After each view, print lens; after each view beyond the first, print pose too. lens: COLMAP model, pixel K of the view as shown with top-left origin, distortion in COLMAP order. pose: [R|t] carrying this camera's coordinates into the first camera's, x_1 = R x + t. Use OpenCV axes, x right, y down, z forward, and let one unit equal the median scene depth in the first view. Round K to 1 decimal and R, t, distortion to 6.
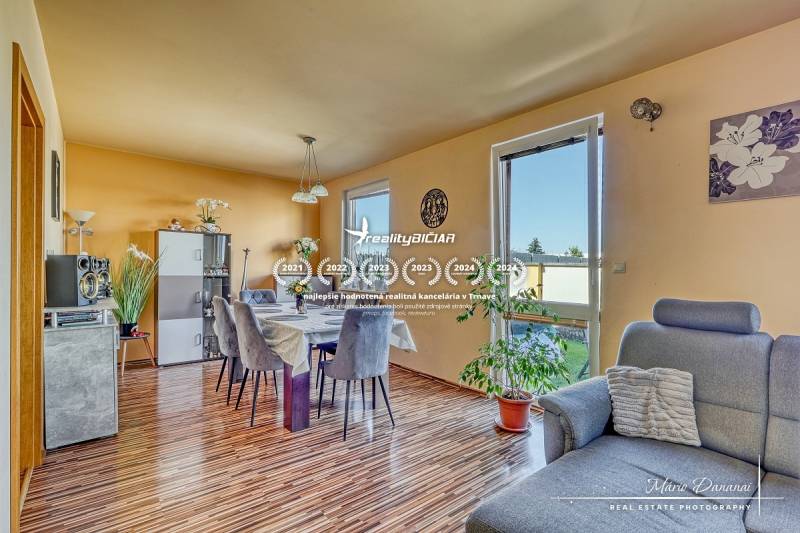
lens RADIAL K [[374.3, 0, 400.6], [0, 374.3, 269.0], [0, 0, 1]] dist [0.003303, 0.000240]
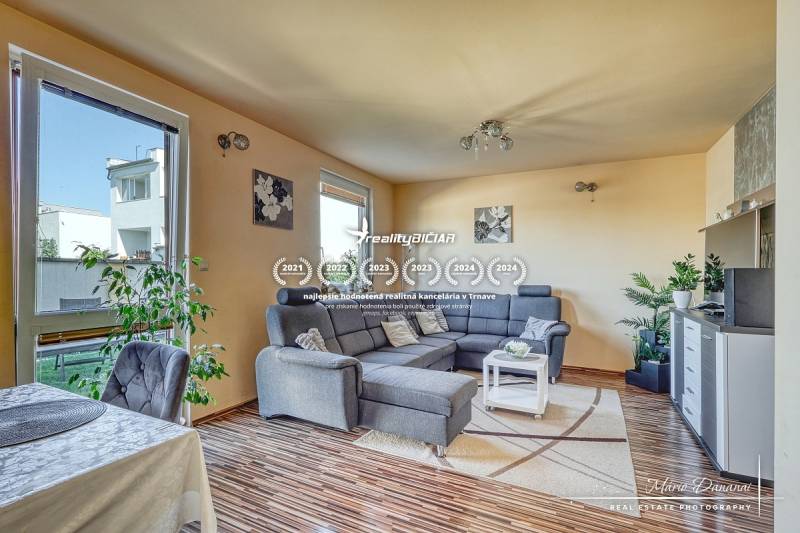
lens RADIAL K [[374.3, 0, 399.4], [0, 374.3, 269.5], [0, 0, 1]] dist [0.003303, 0.000240]
pose [[-0.419034, -0.006791, 0.907945, -0.818957], [-0.009354, 0.999951, 0.003162, -0.003020], [-0.907922, -0.007168, -0.419077, 1.147944]]
